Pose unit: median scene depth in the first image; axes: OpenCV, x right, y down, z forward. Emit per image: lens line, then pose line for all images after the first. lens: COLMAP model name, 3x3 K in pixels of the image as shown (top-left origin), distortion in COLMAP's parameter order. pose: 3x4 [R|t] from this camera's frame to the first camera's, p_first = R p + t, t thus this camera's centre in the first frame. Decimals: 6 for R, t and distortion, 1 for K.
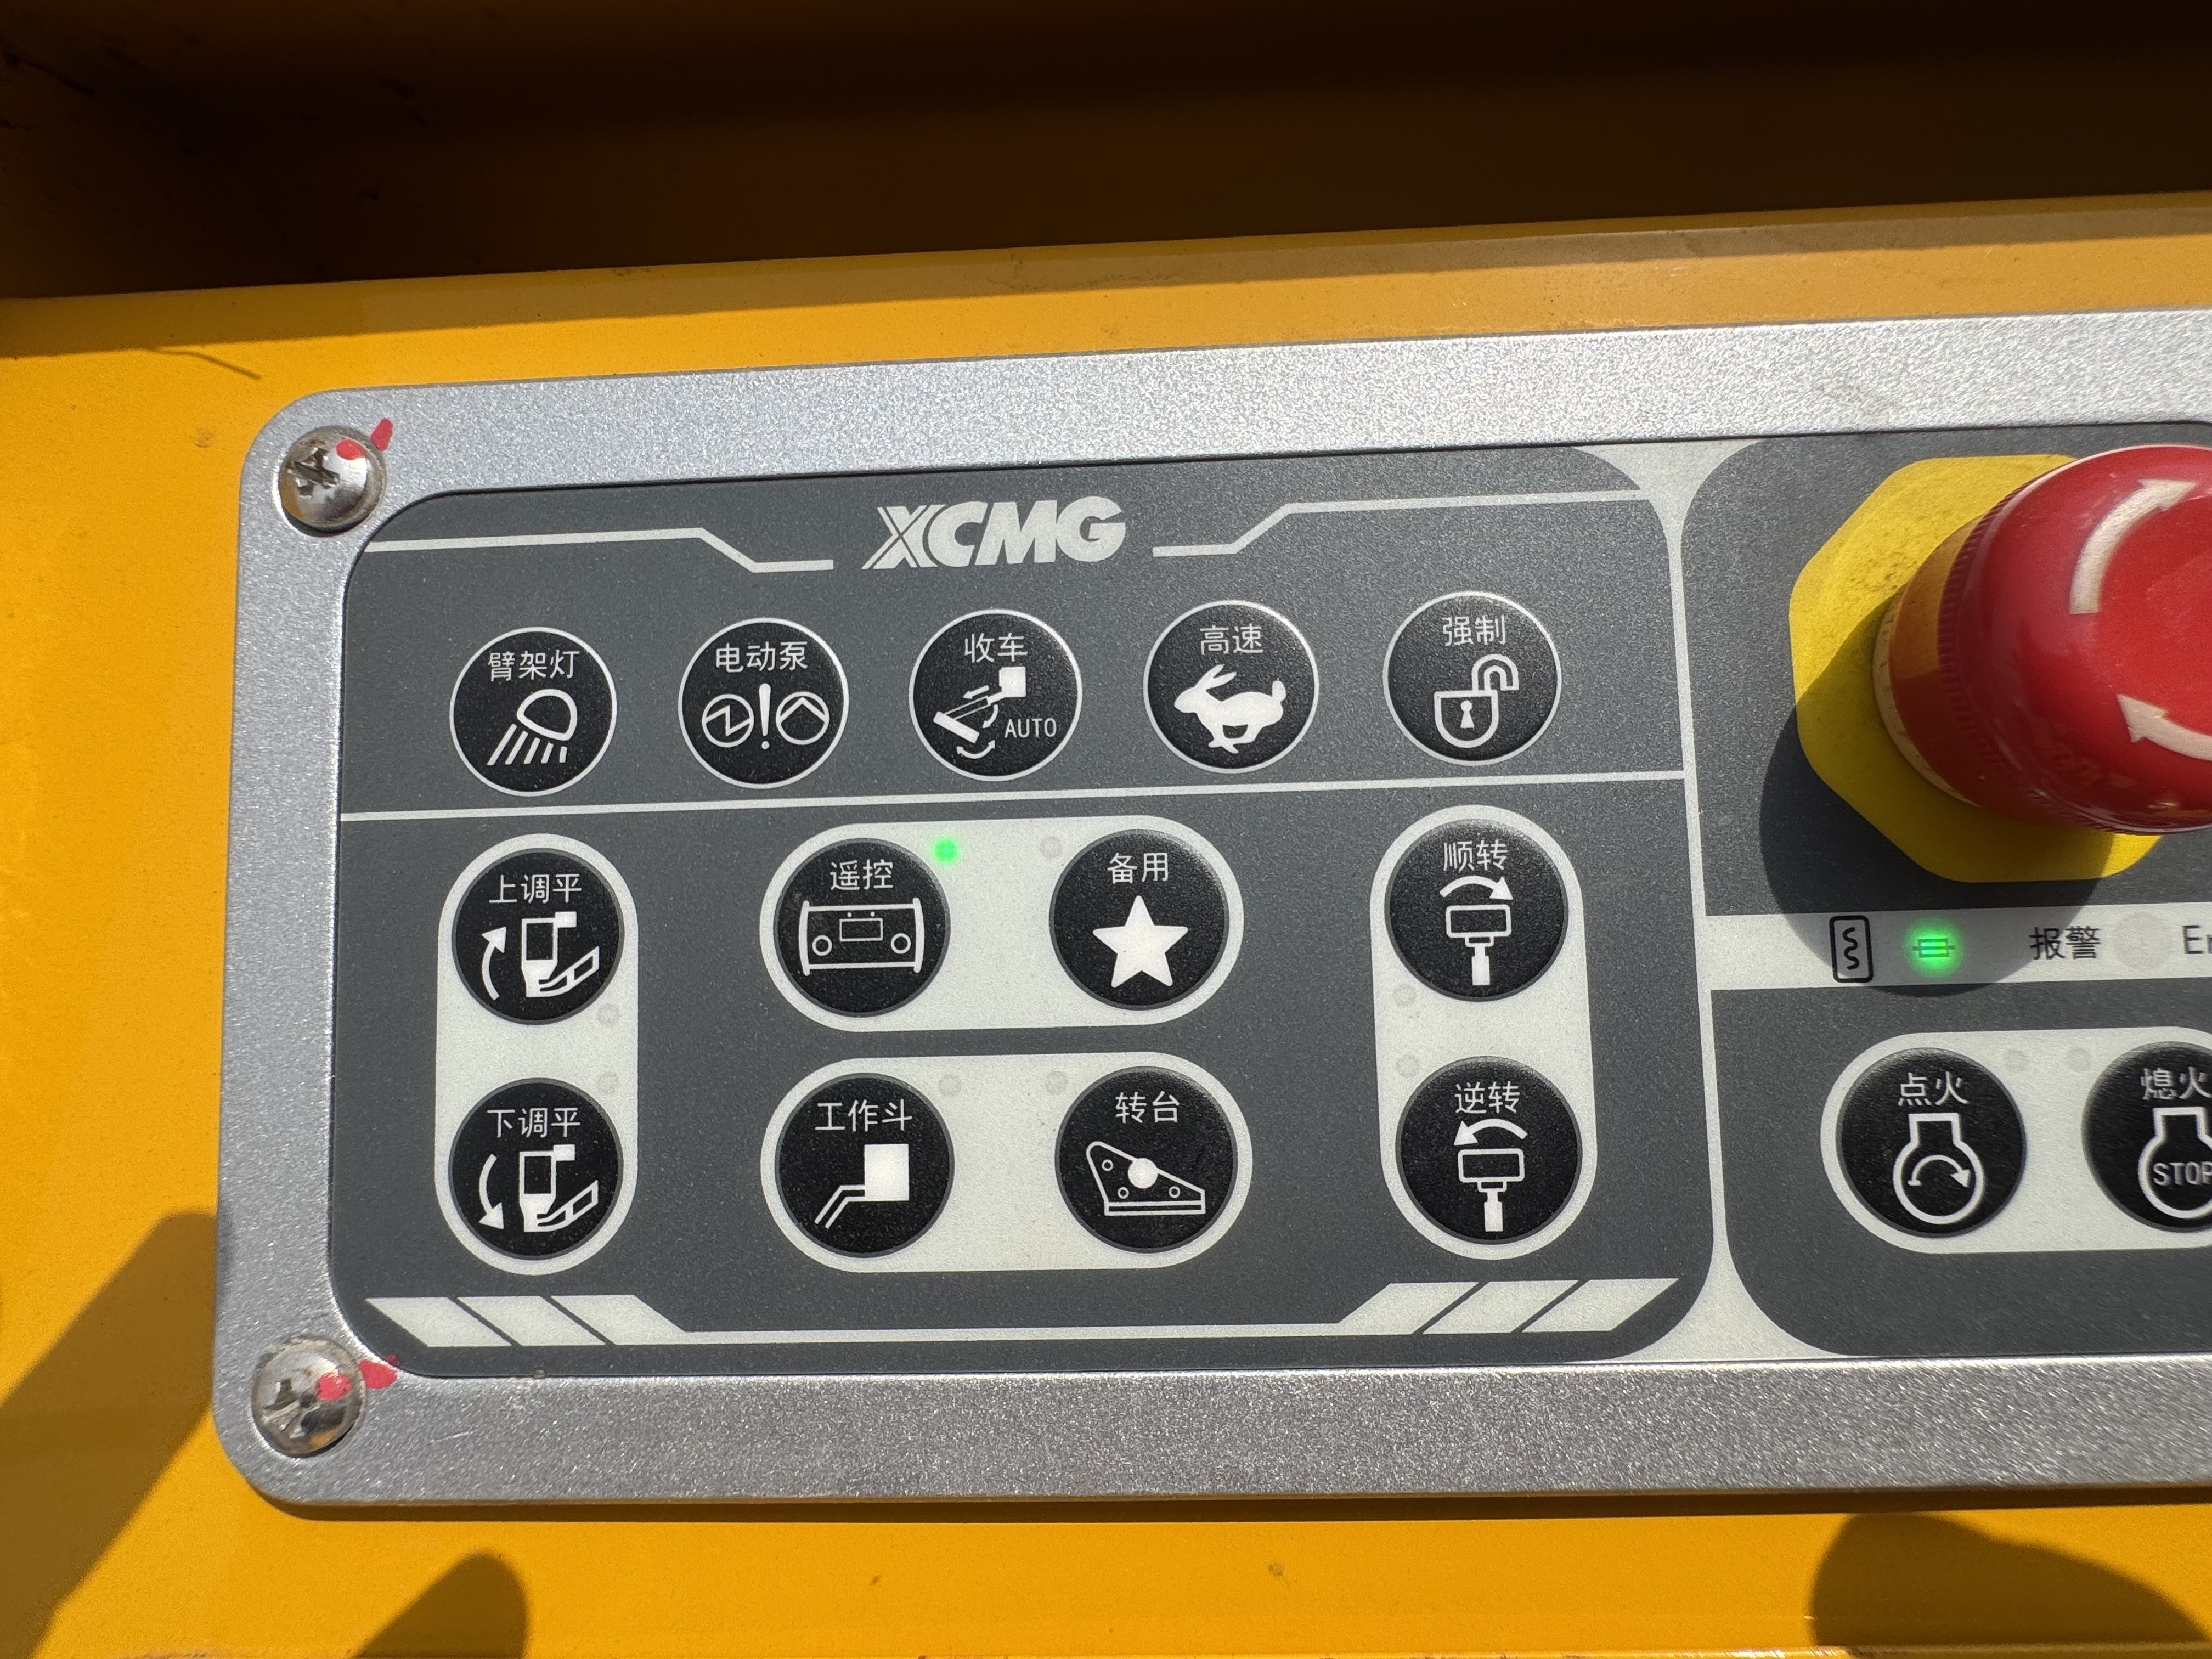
lens RADIAL K [[1127.4, 0, 1116.1], [0, 1127.4, 825.6], [0, 0, 1]] dist [-0.005550, -0.000312]
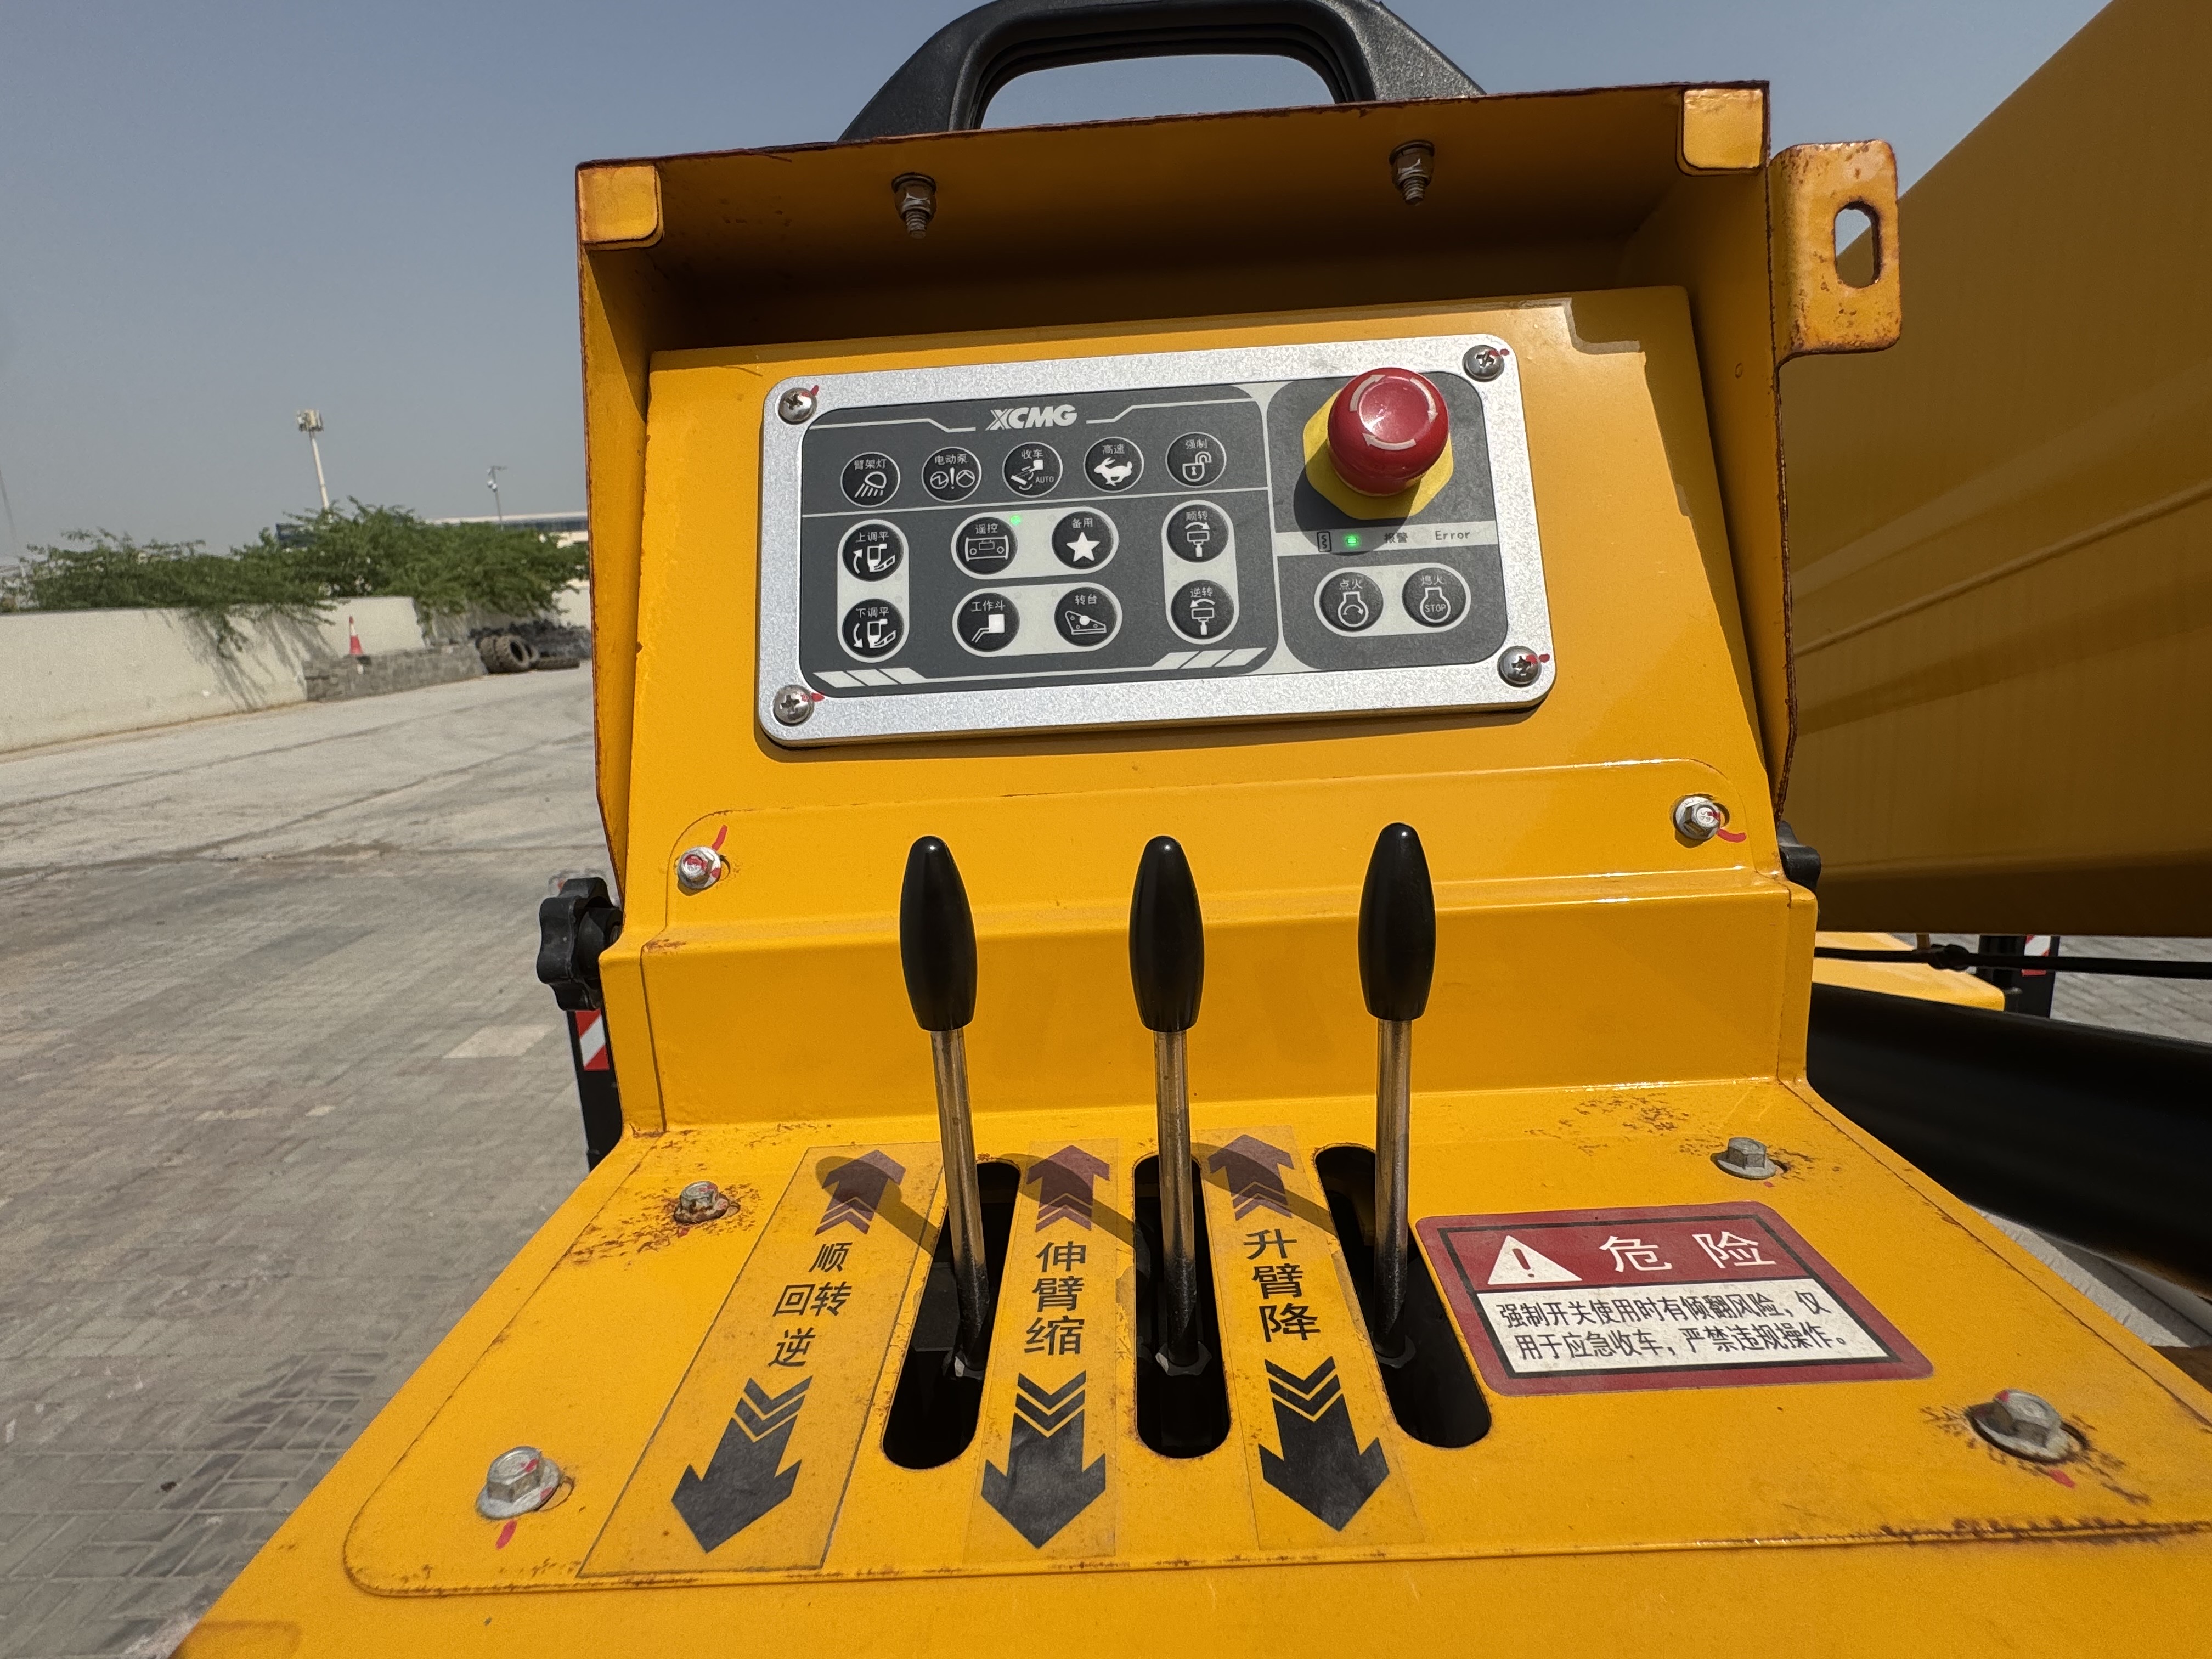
lens RADIAL K [[1127.4, 0, 1109.0], [0, 1127.4, 818.8], [0, 0, 1]] dist [-0.005550, -0.000312]
pose [[0.999884, -0.015101, -0.002056, 0.083310], [0.014751, 0.992829, -0.118630, 1.134186], [0.003833, 0.118586, 0.992936, -1.785077]]
